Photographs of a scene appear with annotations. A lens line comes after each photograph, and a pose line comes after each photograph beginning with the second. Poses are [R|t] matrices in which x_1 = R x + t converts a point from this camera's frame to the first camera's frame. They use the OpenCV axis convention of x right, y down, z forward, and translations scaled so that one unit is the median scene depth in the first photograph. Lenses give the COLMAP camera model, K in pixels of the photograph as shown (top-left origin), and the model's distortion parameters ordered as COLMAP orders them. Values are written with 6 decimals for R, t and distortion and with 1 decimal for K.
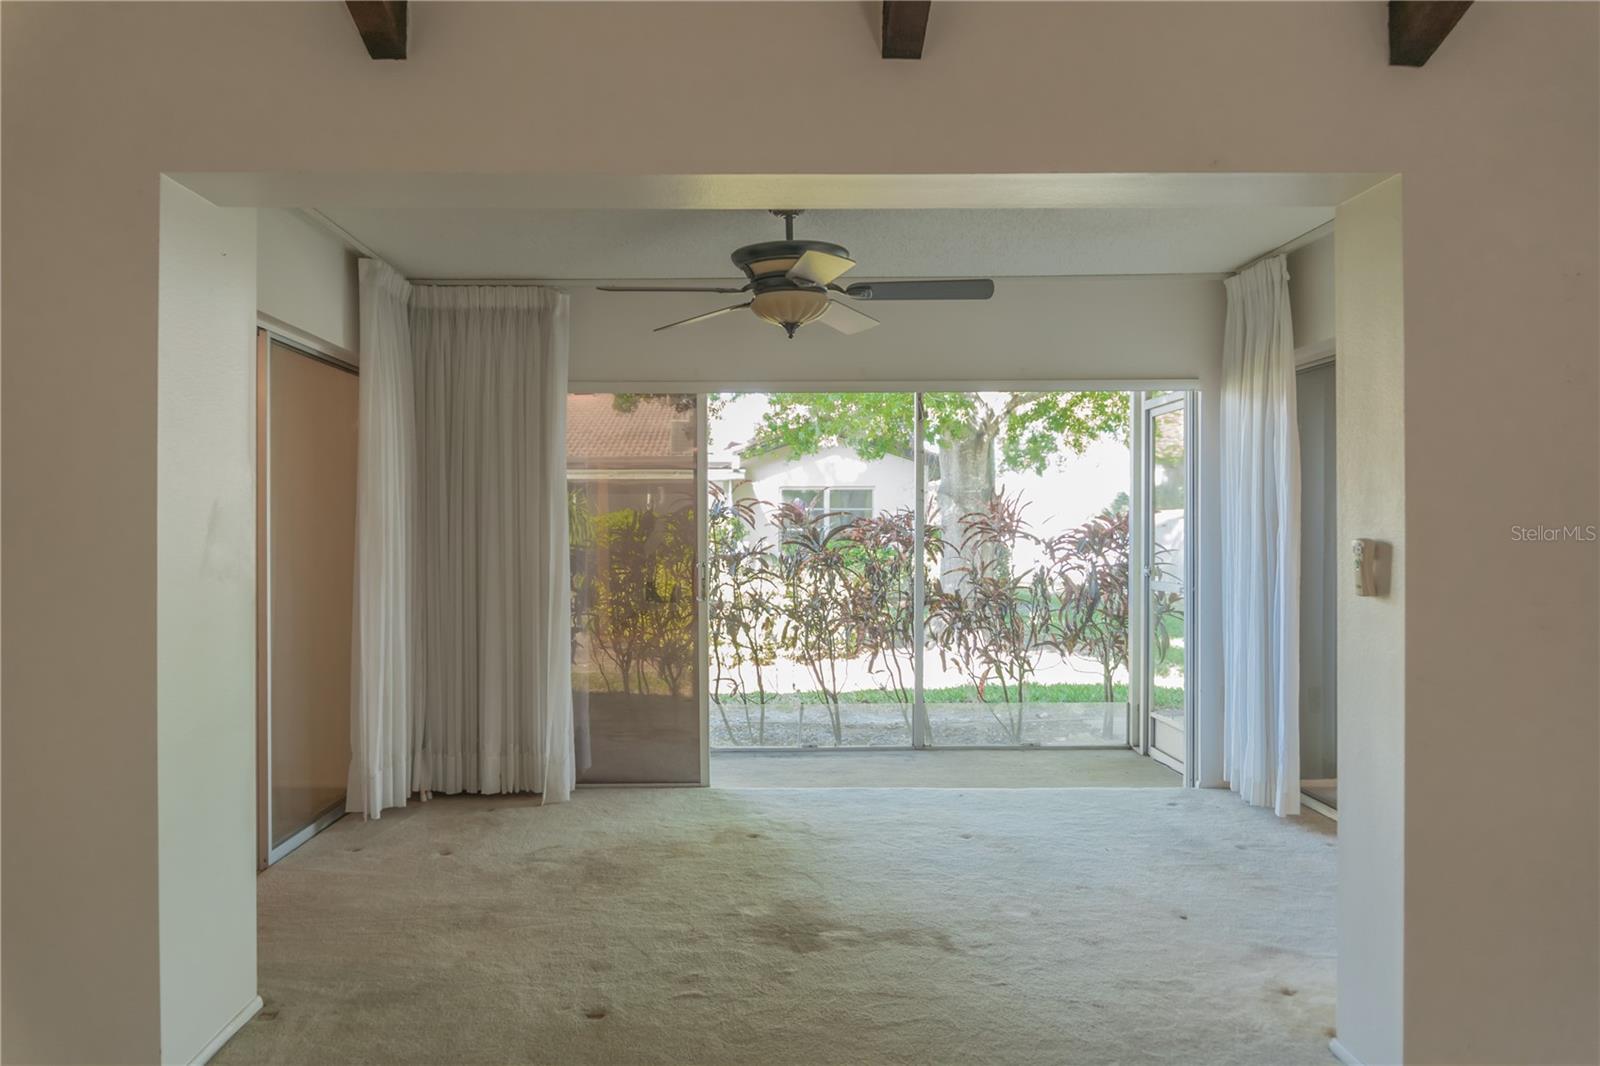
lens RADIAL K [[1108.1, 0, 770.7], [0, 1108.1, 563.5], [0, 0, 1]] dist [-0.012918, 0.003265]
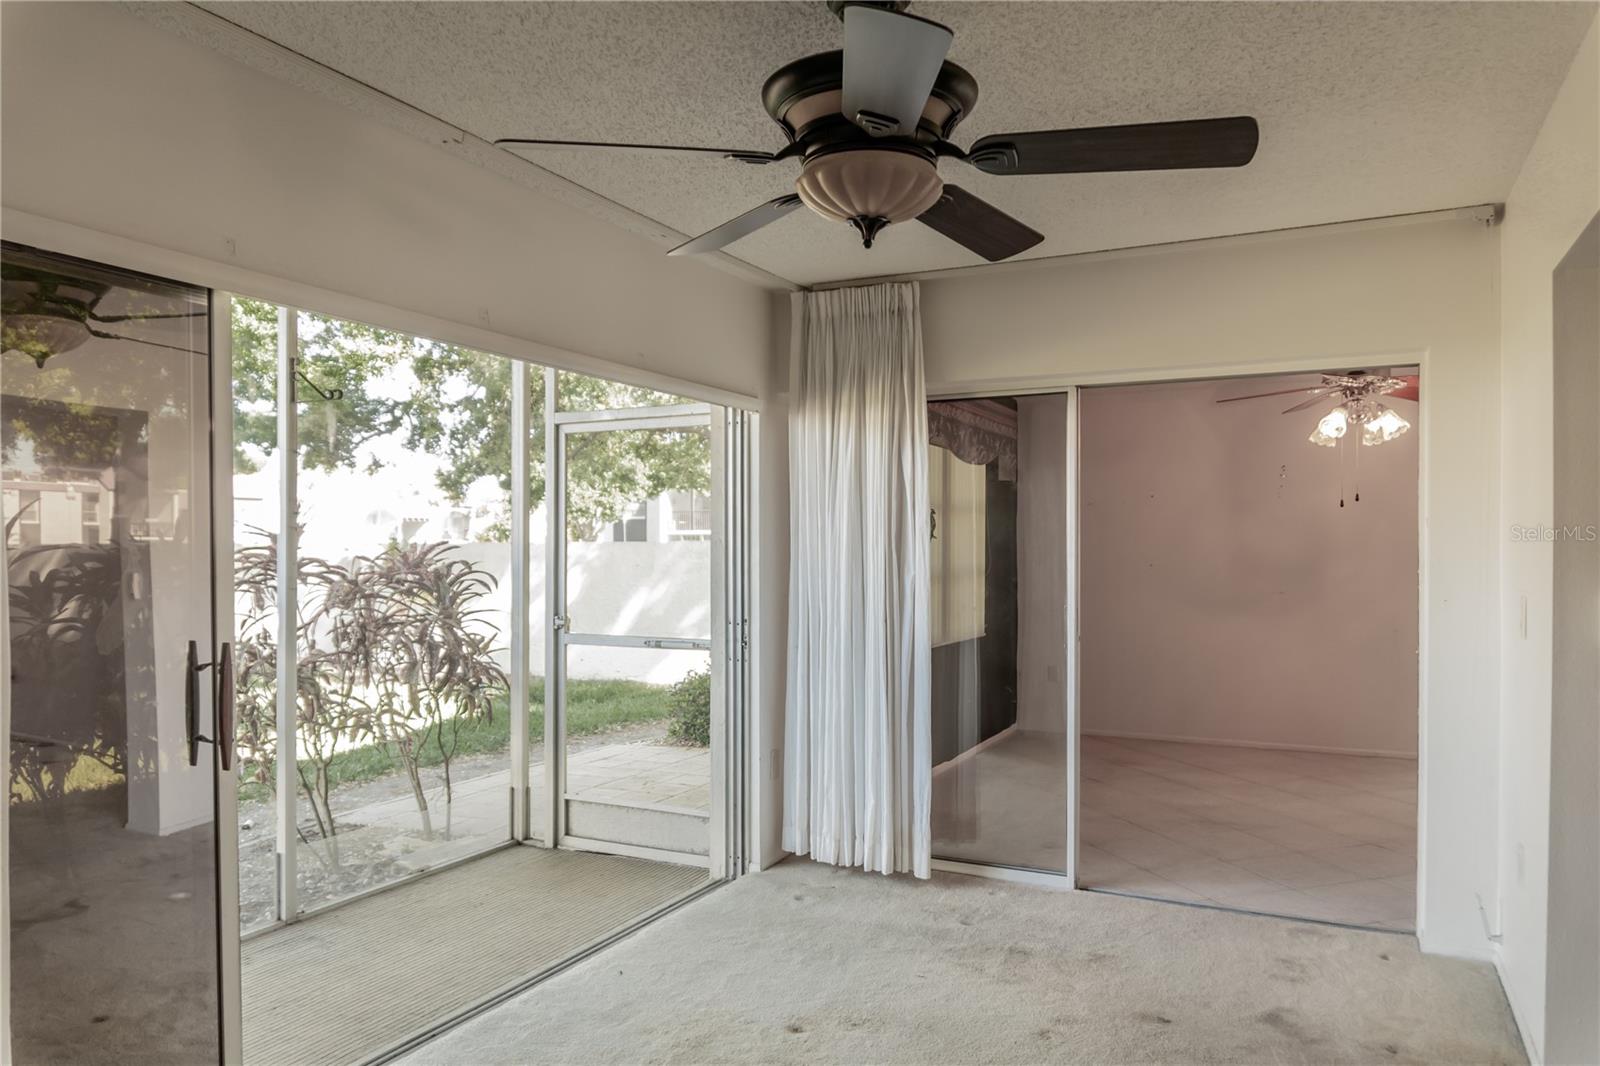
lens RADIAL K [[1108.1, 0, 800.0], [0, 1108.1, 536.5], [0, 0, 1]] dist [-0.012918, 0.003265]
pose [[0.460466, 0.004042, 0.887668, -0.375401], [0.032689, 0.999234, -0.021507, -0.039320], [-0.887075, 0.038921, 0.459981, 0.576552]]
